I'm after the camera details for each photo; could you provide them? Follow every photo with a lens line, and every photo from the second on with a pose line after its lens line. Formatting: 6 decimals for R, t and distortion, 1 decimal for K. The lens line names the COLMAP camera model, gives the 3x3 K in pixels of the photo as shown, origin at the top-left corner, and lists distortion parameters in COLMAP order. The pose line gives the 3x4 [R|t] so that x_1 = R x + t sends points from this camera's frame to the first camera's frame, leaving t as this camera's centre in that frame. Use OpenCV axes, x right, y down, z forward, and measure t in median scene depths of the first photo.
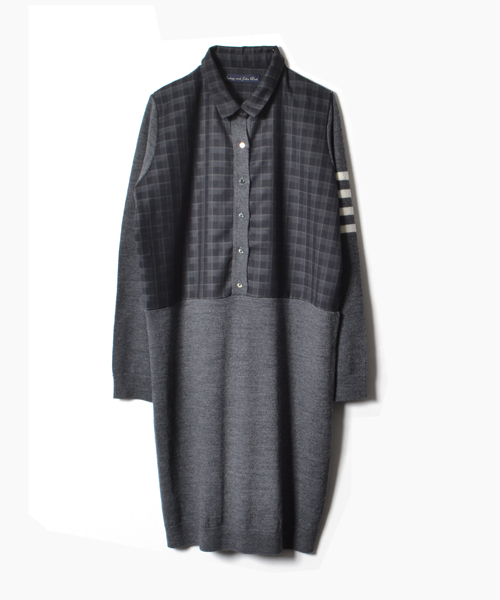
lens RADIAL K [[1062.4, 0, 250.0], [0, 1062.4, 300.0], [0, 0, 1]] dist [-0.026370, -0.085320]
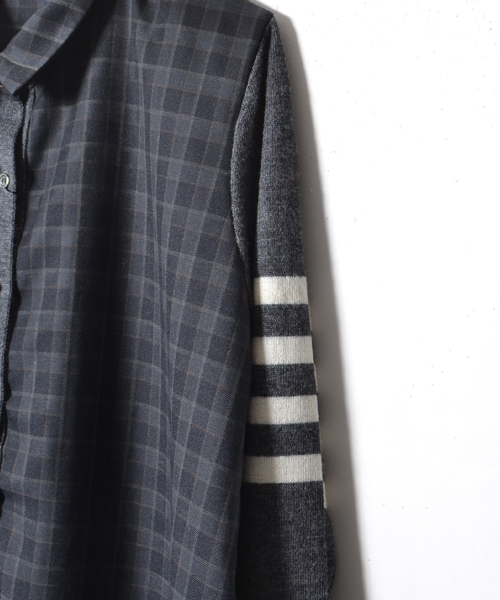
lens RADIAL K [[1092.3, 0, 290.6], [0, 1092.3, 300.0], [0, 0, 1]] dist [-0.010785, -0.169996]
pose [[0.911300, 0.062966, -0.406900, 0.215779], [-0.094667, 0.993805, -0.058230, -0.097288], [0.400713, 0.091585, 0.911615, 0.727397]]
